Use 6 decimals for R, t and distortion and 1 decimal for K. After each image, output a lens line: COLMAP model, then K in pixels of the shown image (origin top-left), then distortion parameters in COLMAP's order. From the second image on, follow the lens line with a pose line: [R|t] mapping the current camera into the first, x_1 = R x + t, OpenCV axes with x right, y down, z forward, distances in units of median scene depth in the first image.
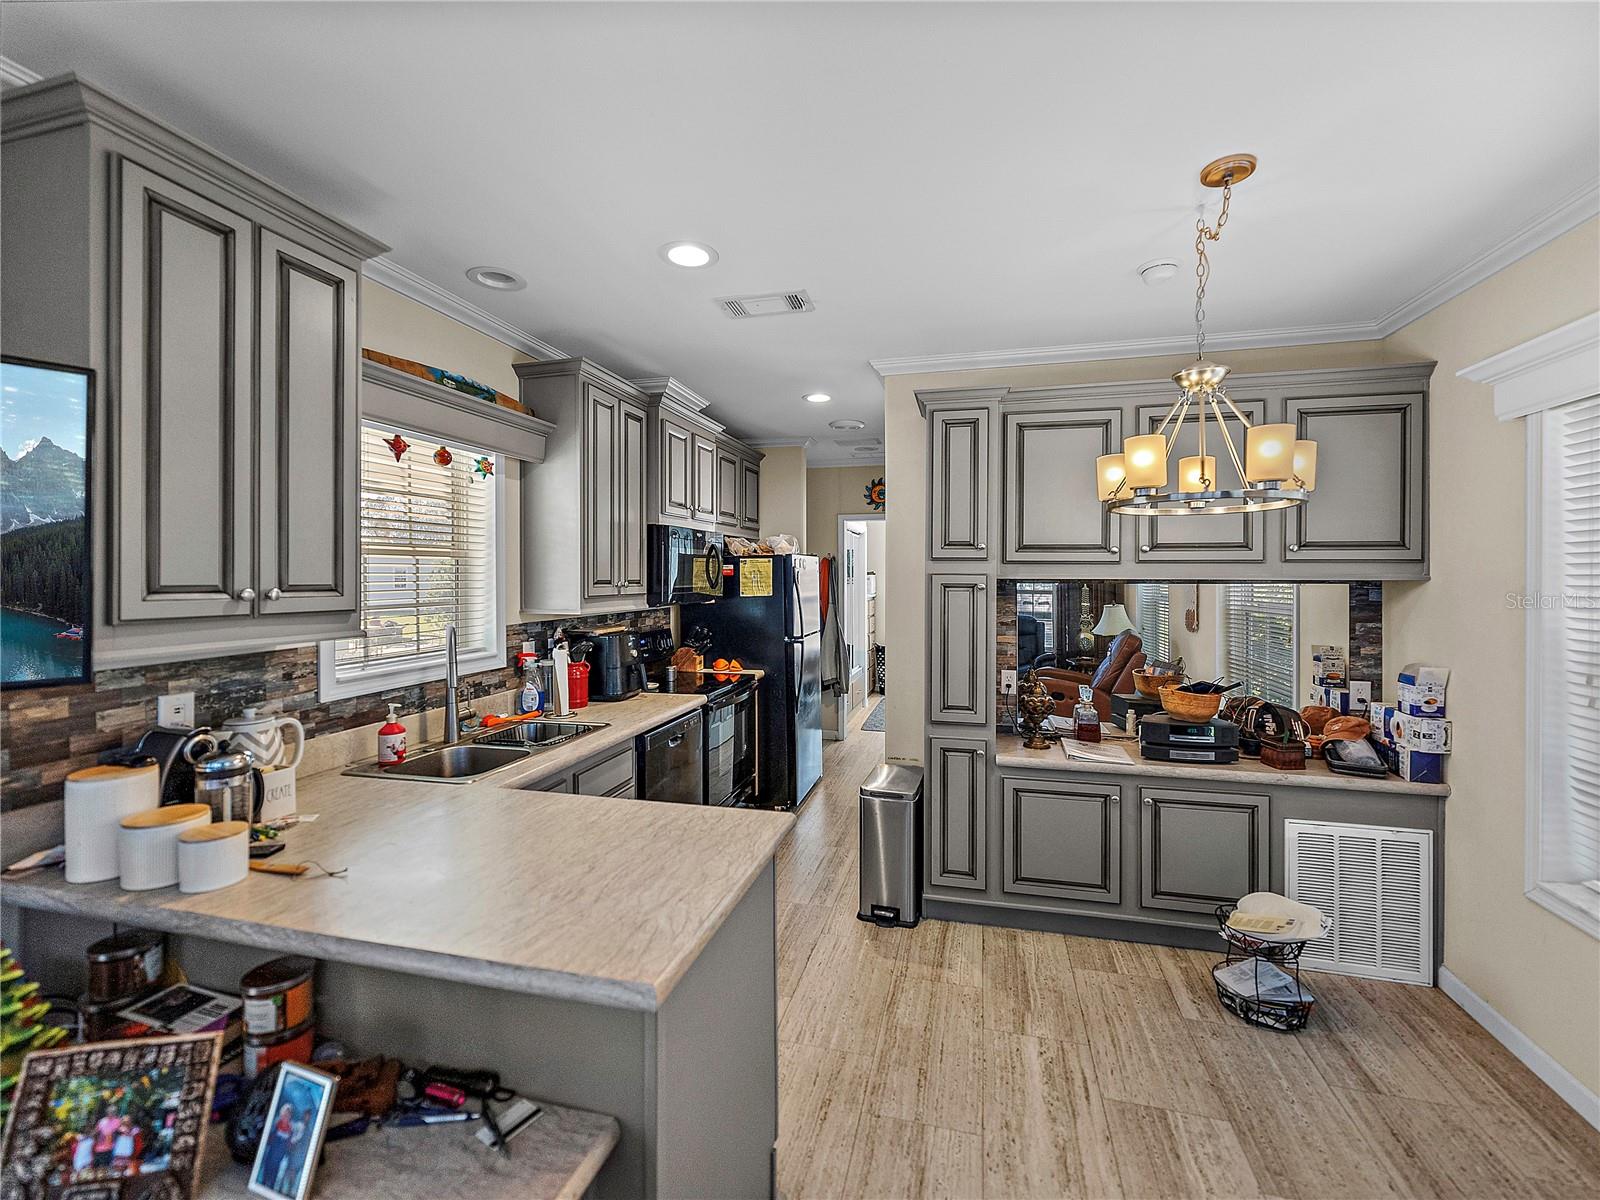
lens RADIAL K [[681.7, 0, 803.5], [0, 681.7, 576.0], [0, 0, 1]] dist [0.000496, -0.000160]
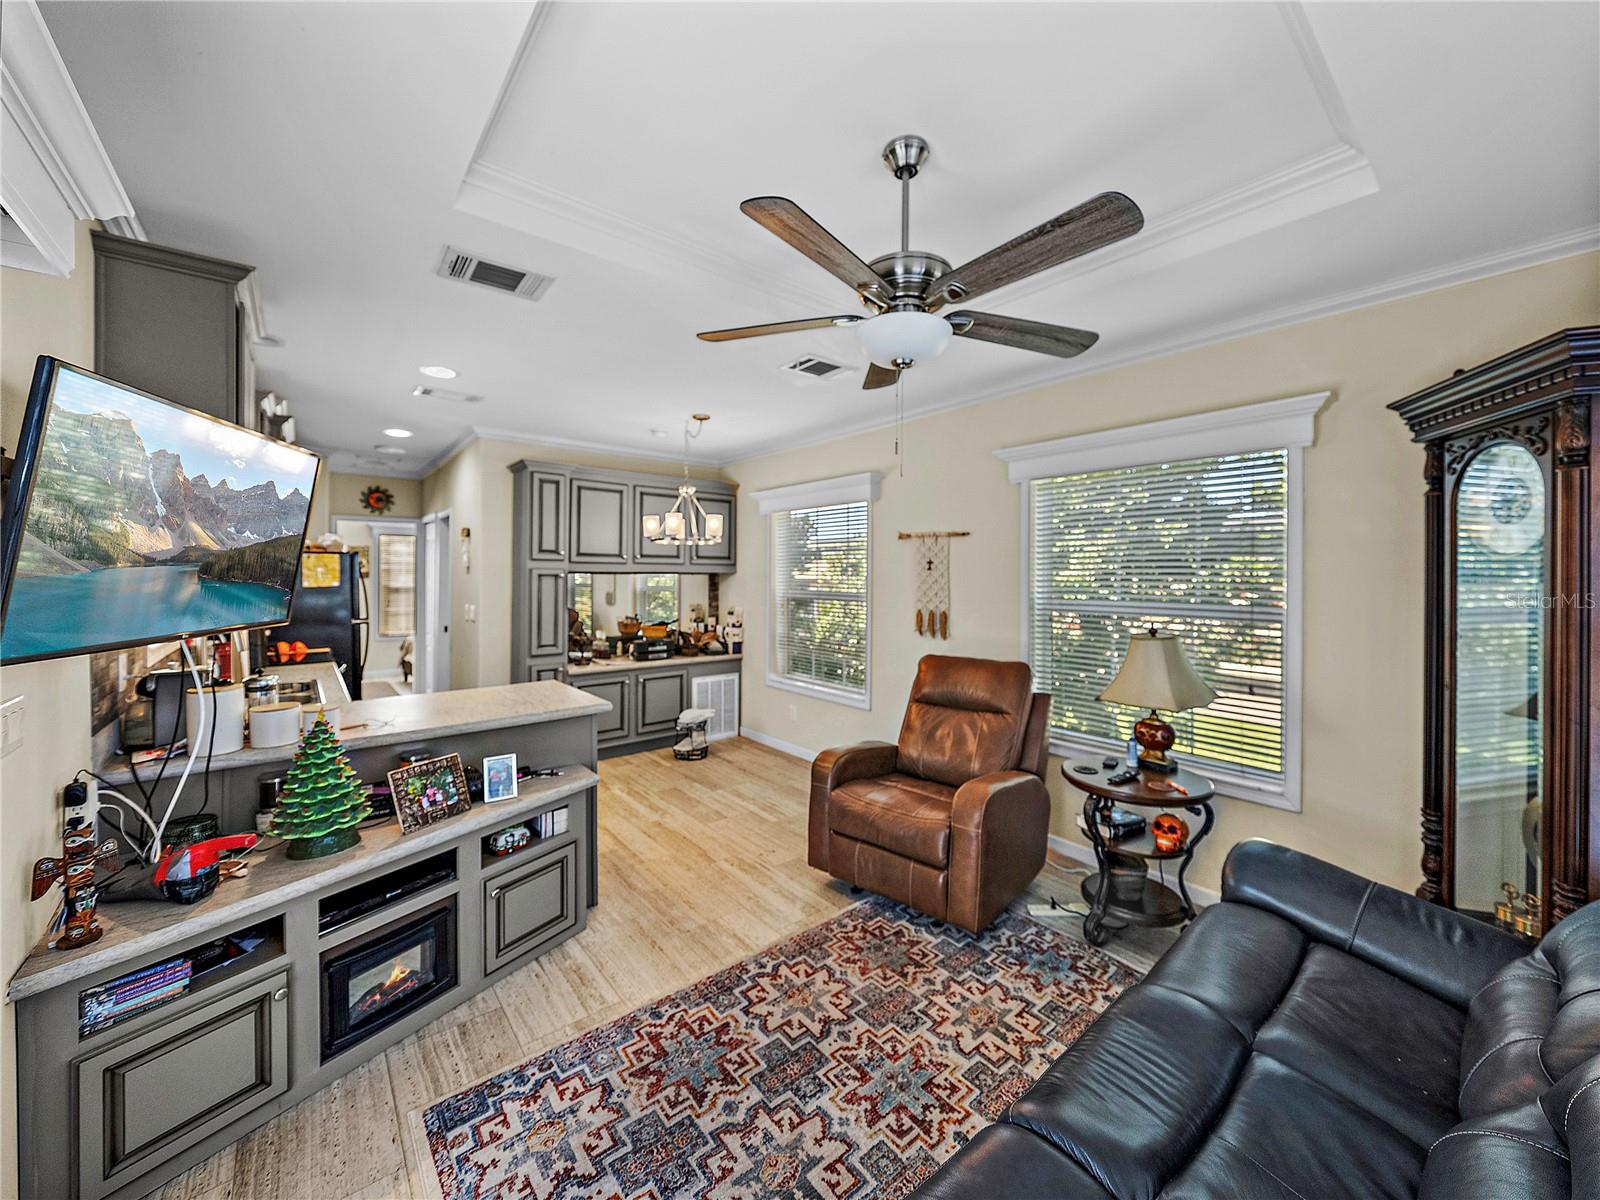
lens RADIAL K [[623.3, 0, 797.0], [0, 623.3, 573.1], [0, 0, 1]] dist [-0.004244, 0.000379]
pose [[0.593849, 0.003340, 0.804569, -0.703720], [-0.002404, 0.999994, -0.002378, 0.011409], [-0.804573, -0.000522, 0.593854, -0.471894]]
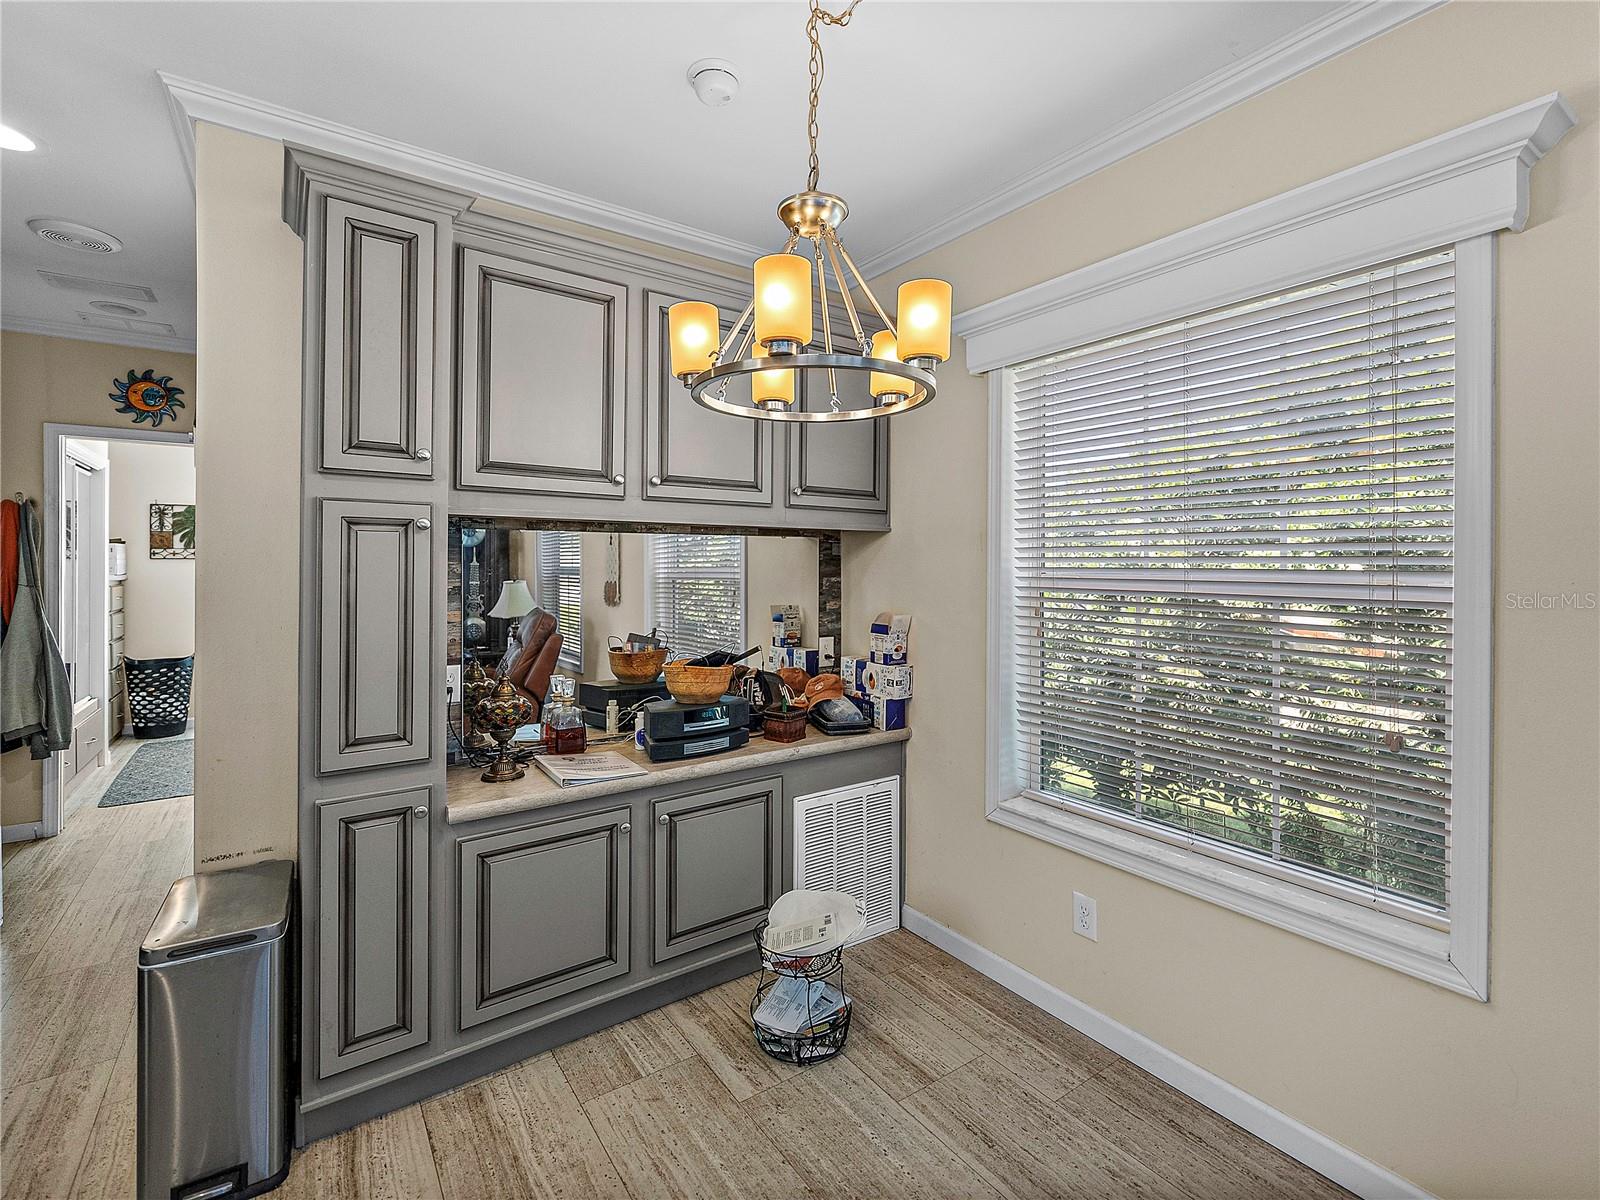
lens RADIAL K [[728.7, 0, 802.4], [0, 728.7, 563.3], [0, 0, 1]] dist [-0.000846, -0.001321]
pose [[0.644834, 0.001585, 0.764321, -0.005025], [-0.000224, 0.999998, -0.001884, 0.051976], [-0.764322, 0.001044, 0.644834, 0.364354]]
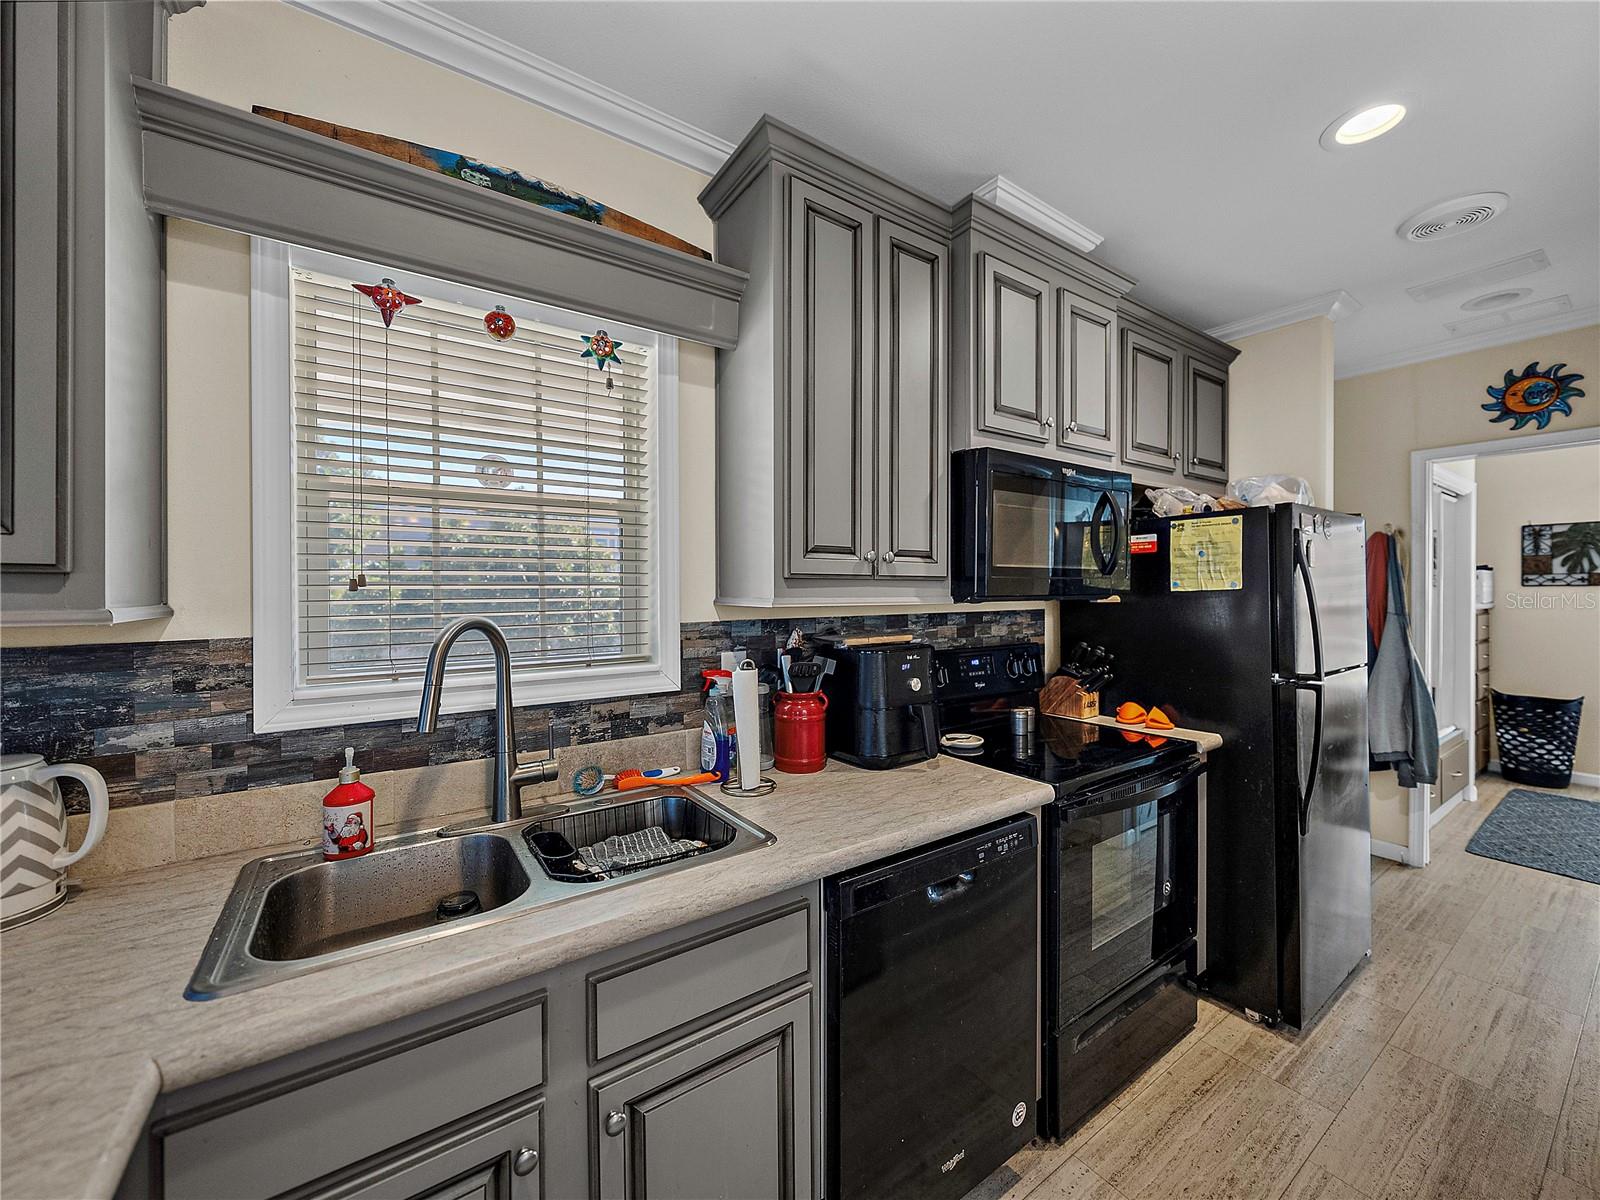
lens RADIAL K [[623.3, 0, 805.0], [0, 623.3, 590.1], [0, 0, 1]] dist [-0.004244, 0.000379]
pose [[0.760018, 0.003451, -0.649893, 0.011334], [-0.001722, 0.999993, 0.003297, 0.044125], [0.649900, -0.001387, 0.760019, 0.693389]]
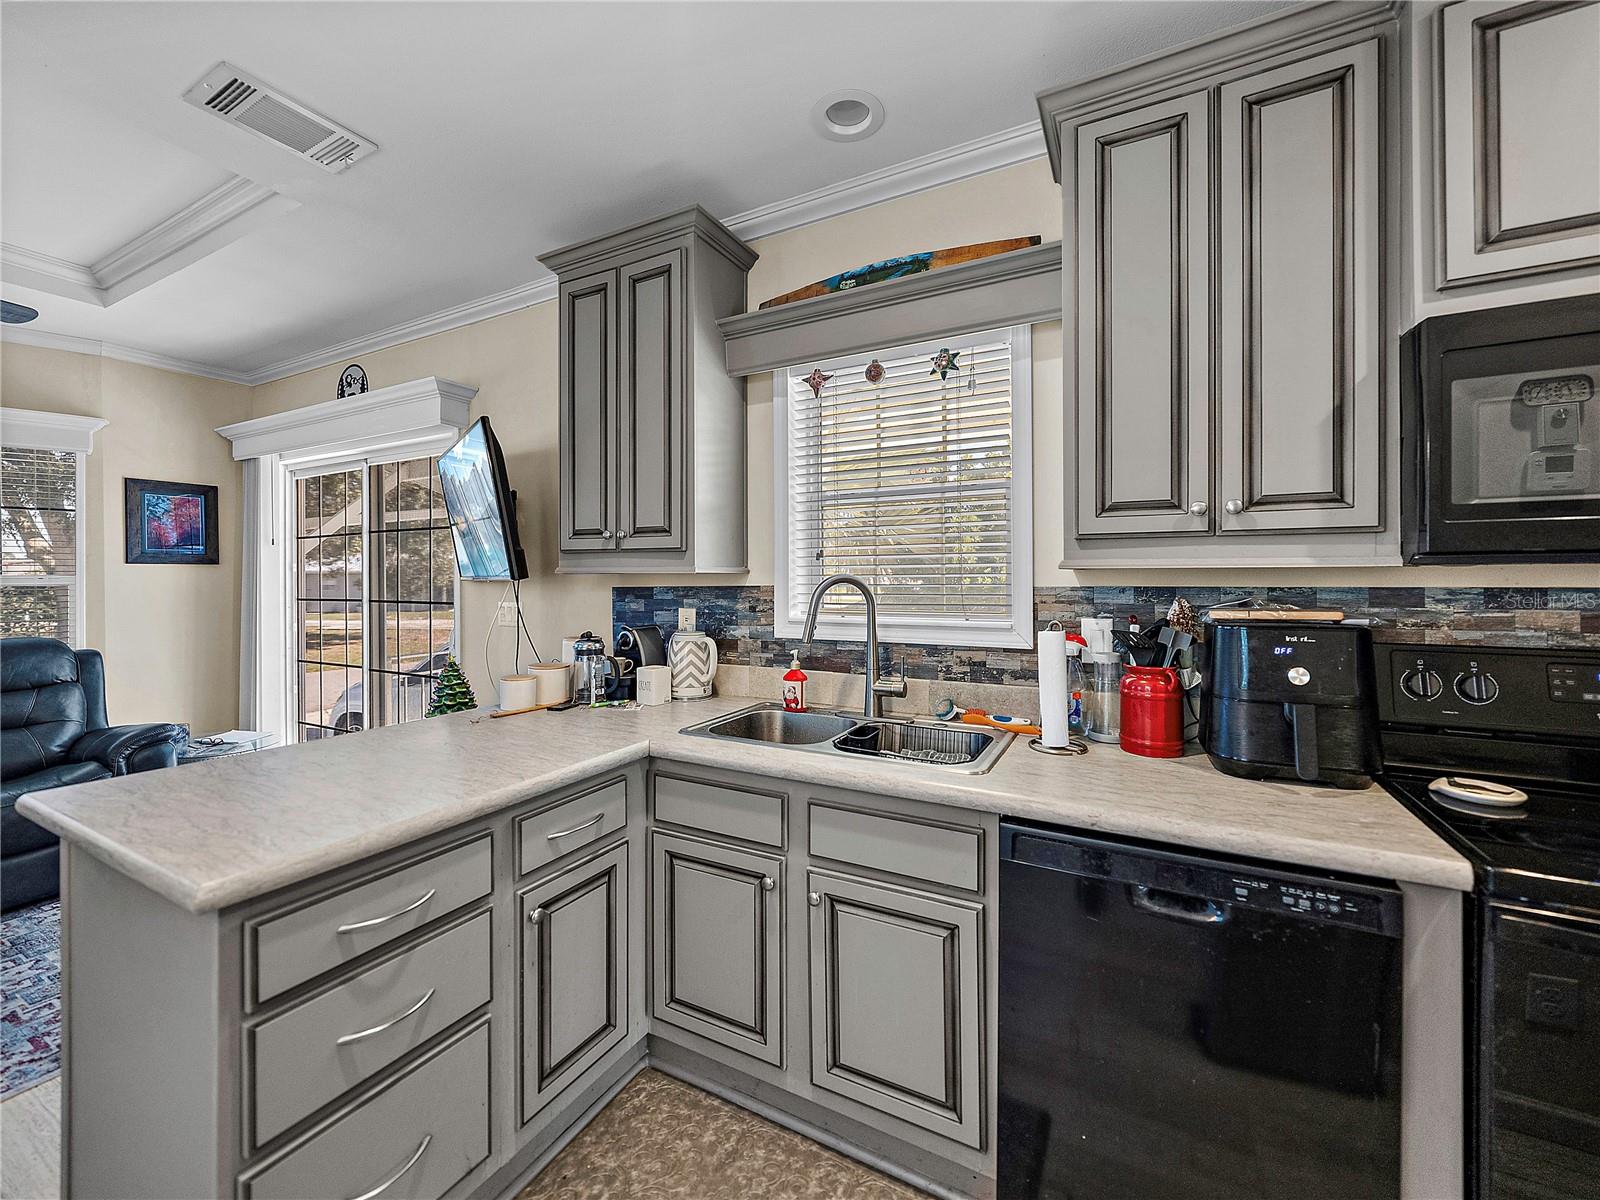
lens RADIAL K [[623.3, 0, 800.8], [0, 623.3, 582.2], [0, 0, 1]] dist [-0.004244, 0.000379]
pose [[-0.220635, 0.011700, -0.975286, 0.212905], [0.001692, 0.999931, 0.011613, 0.065029], [0.975355, 0.000912, -0.220639, 0.976623]]
